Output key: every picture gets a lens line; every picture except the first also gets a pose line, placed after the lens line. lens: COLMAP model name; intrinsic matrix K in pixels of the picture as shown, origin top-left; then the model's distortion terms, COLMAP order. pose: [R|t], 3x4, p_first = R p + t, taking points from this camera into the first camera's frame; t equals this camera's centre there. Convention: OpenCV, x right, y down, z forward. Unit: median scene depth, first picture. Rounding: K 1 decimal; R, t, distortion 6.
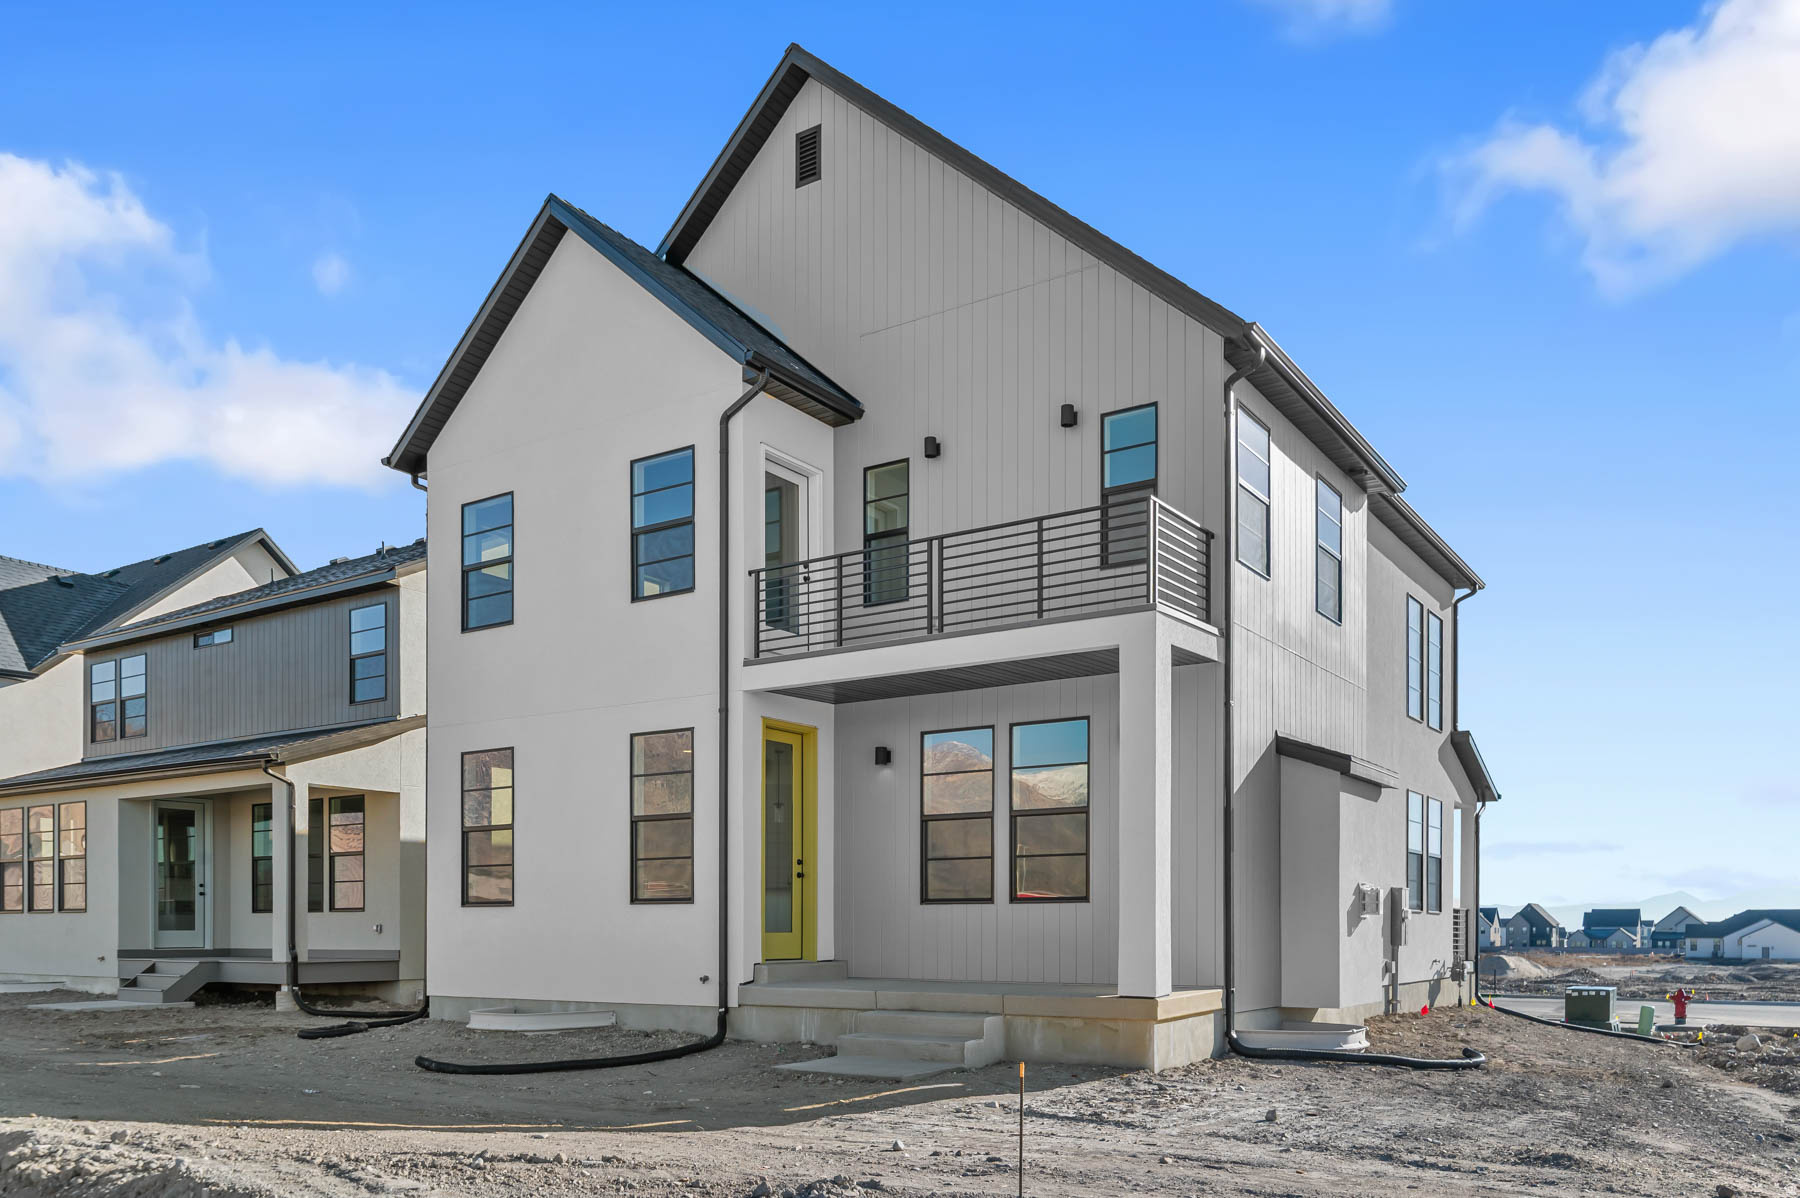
lens RADIAL K [[1402.5, 0, 899.2], [0, 1402.5, 582.4], [0, 0, 1]] dist [0.009986, 0.002811]
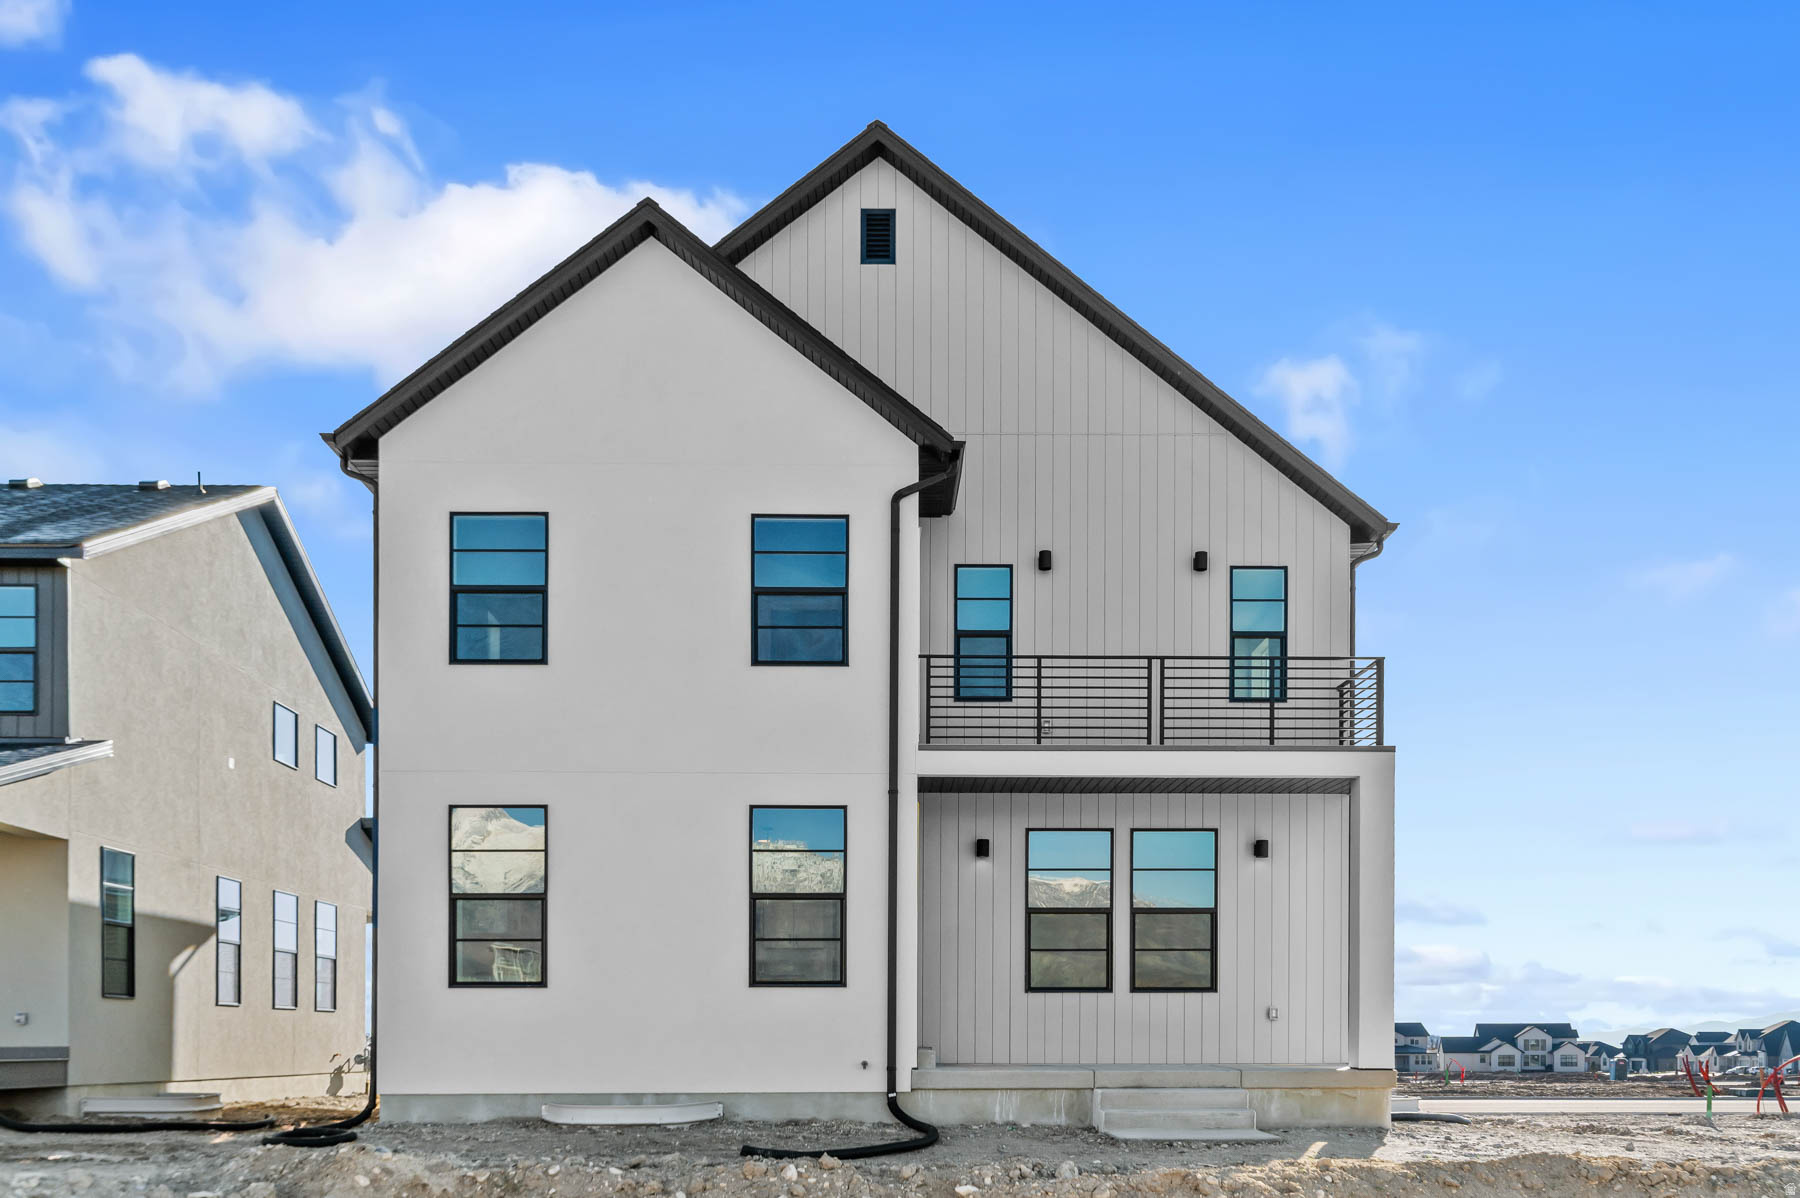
lens RADIAL K [[1551.9, 0, 898.0], [0, 1551.9, 613.4], [0, 0, 1]] dist [0.008527, -0.016523]
pose [[0.824487, 0.151487, 0.545227, -0.738834], [-0.135665, 0.988318, -0.069444, 0.042140], [-0.549377, -0.016713, 0.835407, 0.084395]]
